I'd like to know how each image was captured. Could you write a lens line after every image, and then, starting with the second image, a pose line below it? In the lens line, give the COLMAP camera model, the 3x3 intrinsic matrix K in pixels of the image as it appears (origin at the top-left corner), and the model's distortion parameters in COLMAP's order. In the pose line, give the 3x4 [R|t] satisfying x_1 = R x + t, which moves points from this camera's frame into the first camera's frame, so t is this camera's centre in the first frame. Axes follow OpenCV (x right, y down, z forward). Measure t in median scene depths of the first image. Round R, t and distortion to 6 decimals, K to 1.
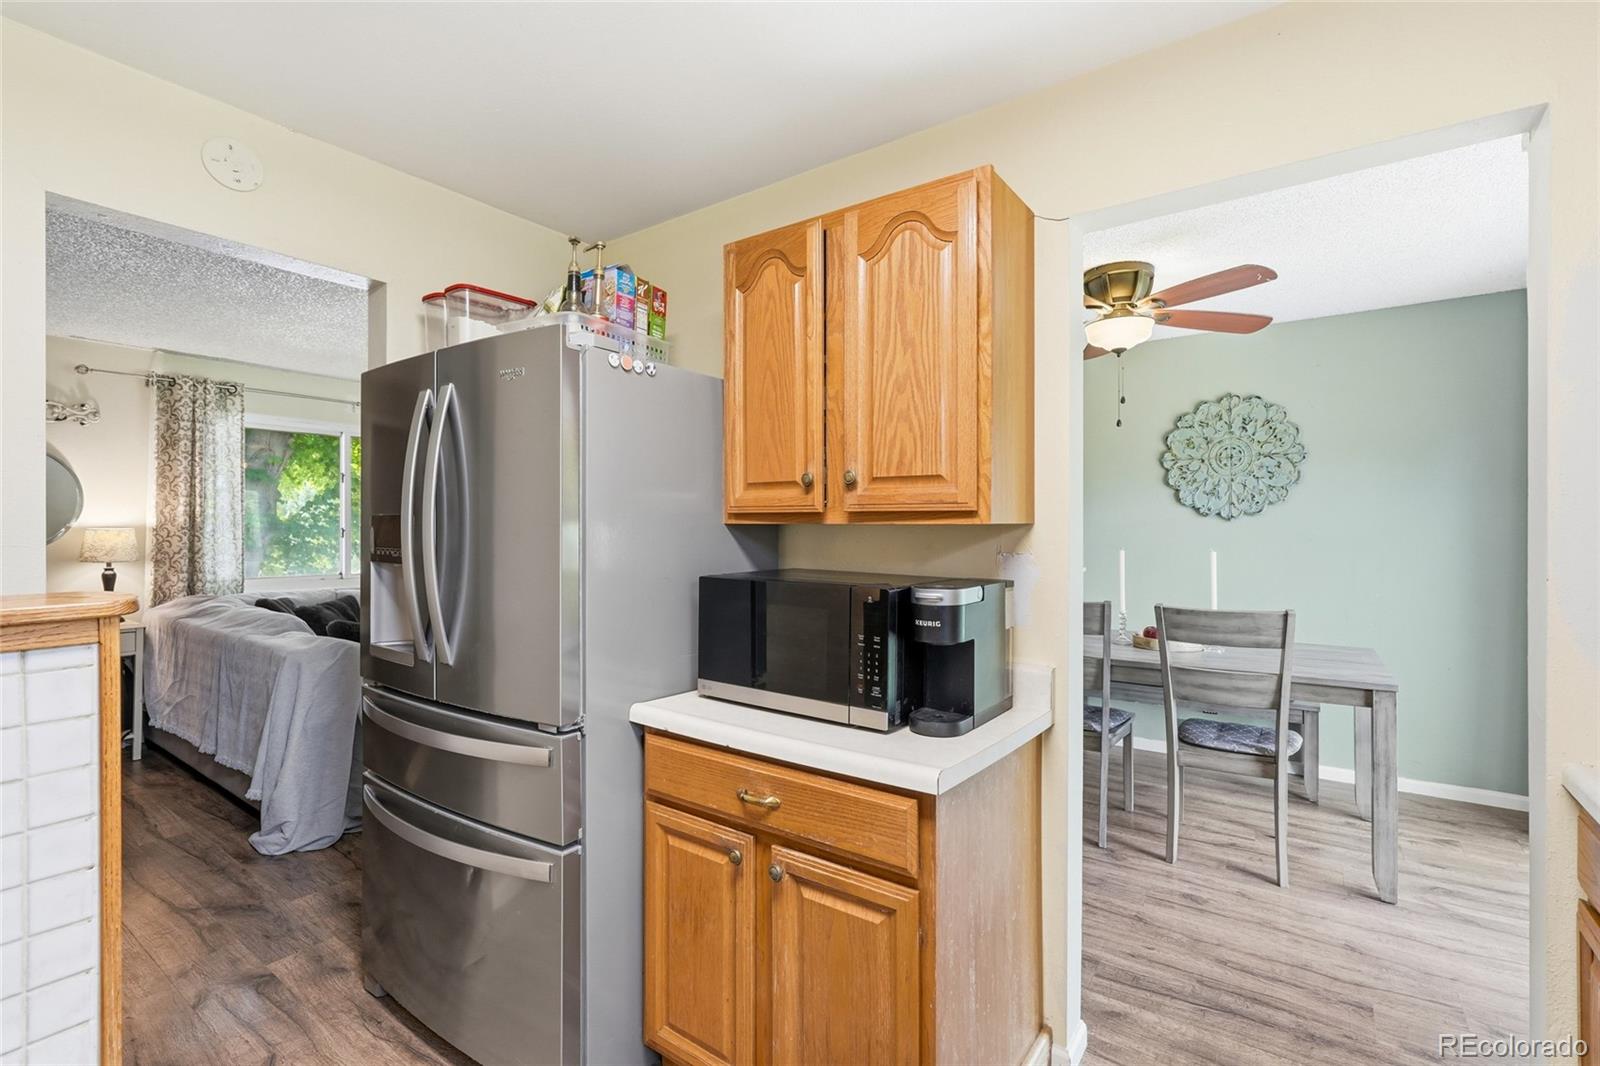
lens RADIAL K [[741.8, 0, 800.0], [0, 741.8, 533.0], [0, 0, 1]] dist [0.003369, 0.000348]
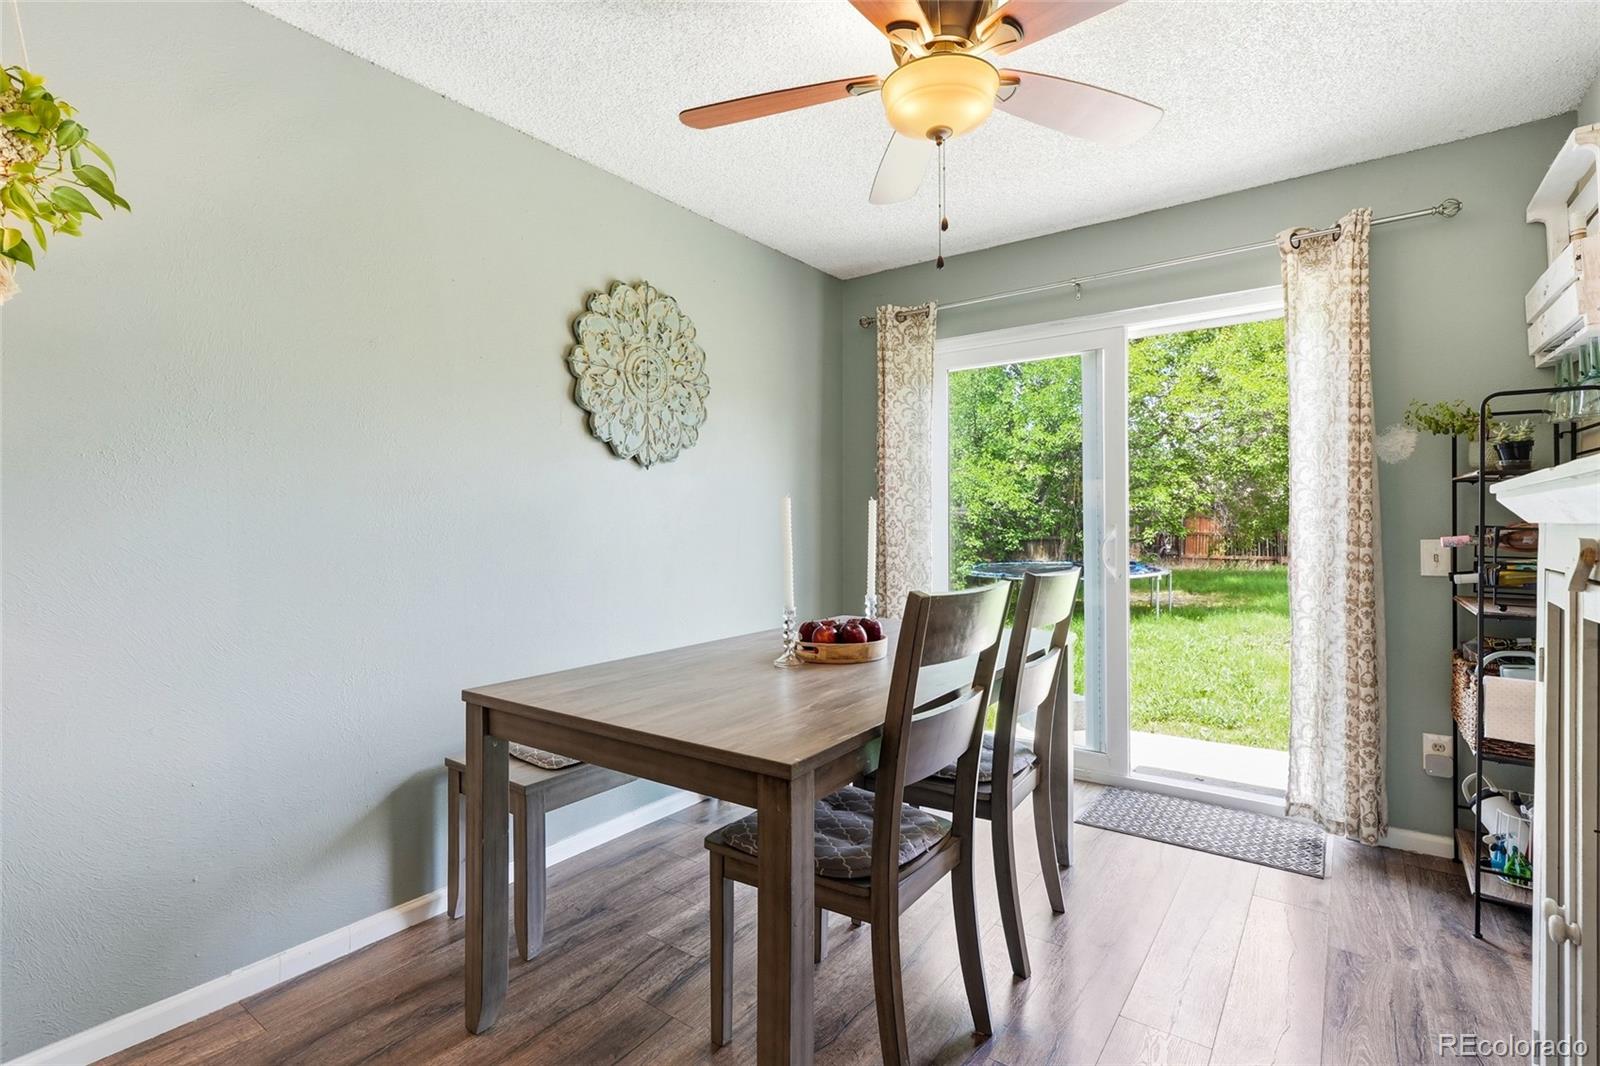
lens RADIAL K [[741.8, 0, 800.0], [0, 741.8, 533.0], [0, 0, 1]] dist [0.003369, 0.000348]
pose [[0.014266, -0.013341, 0.999809, -0.103380], [0.012761, 0.999832, 0.013159, 0.036057], [-0.999817, 0.012571, 0.014434, 0.839225]]
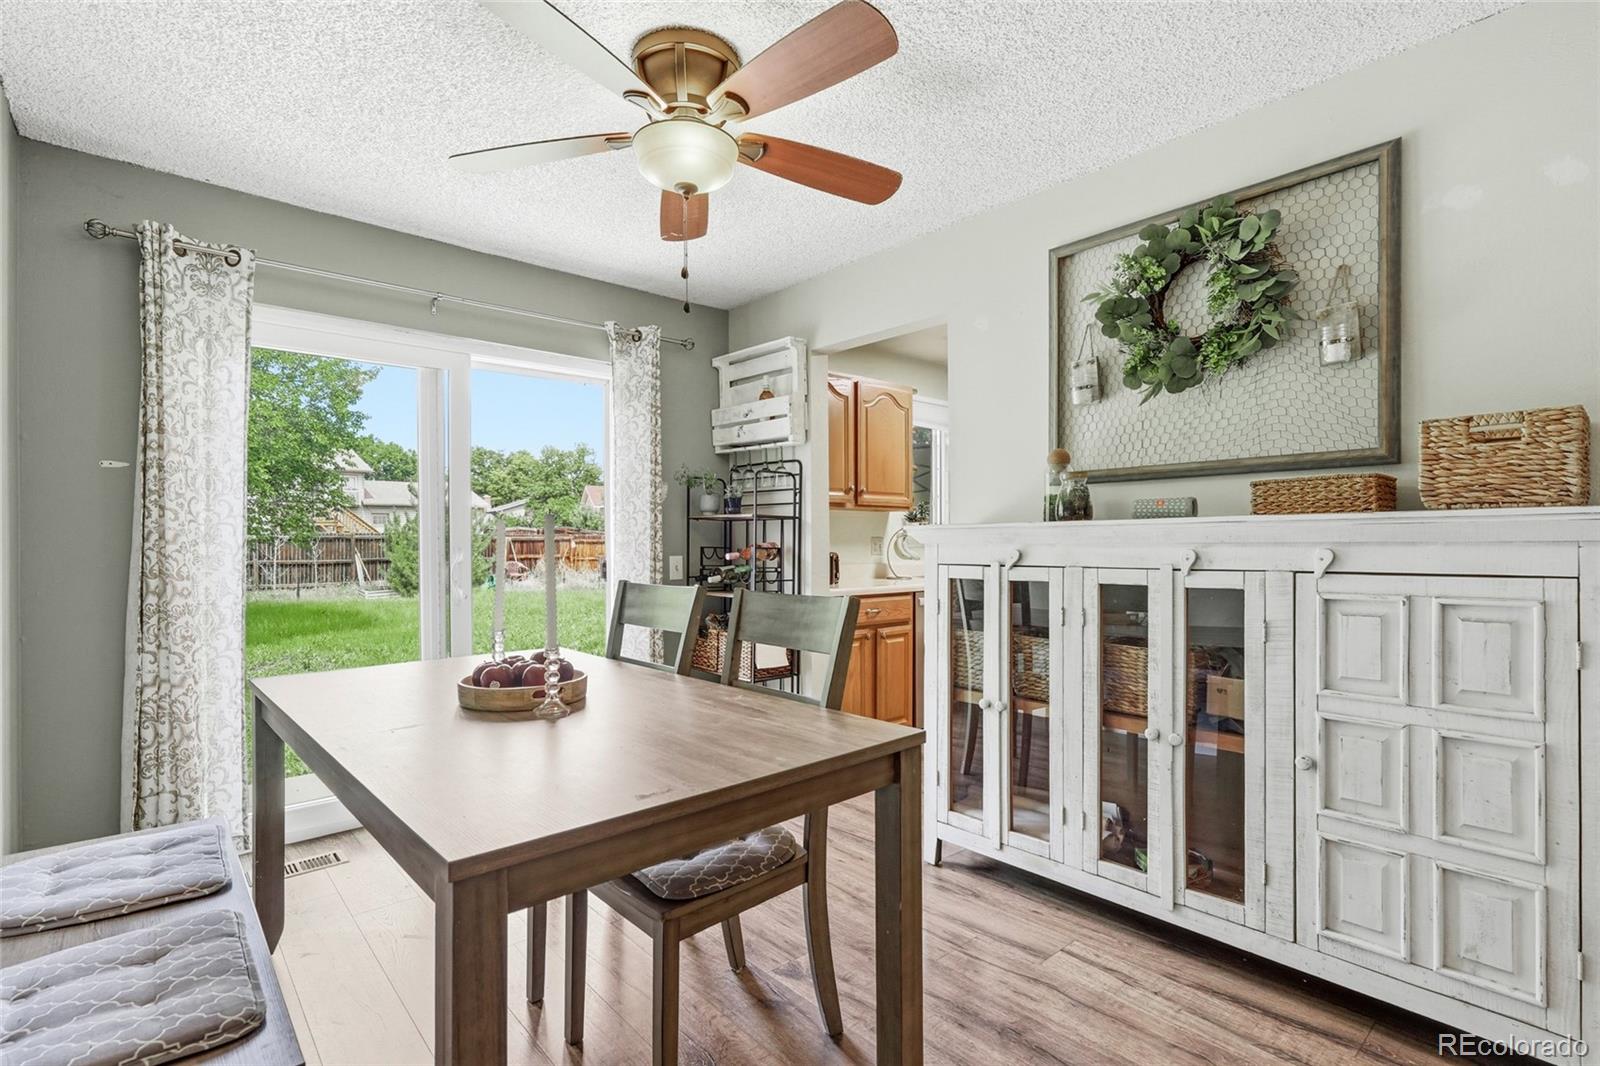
lens RADIAL K [[741.8, 0, 800.0], [0, 741.8, 533.0], [0, 0, 1]] dist [0.003369, 0.000348]
pose [[-0.969848, 0.008246, 0.243570, 0.136054], [0.007042, 0.999958, -0.005813, 0.034004], [-0.243607, -0.003922, -0.969866, 1.190603]]
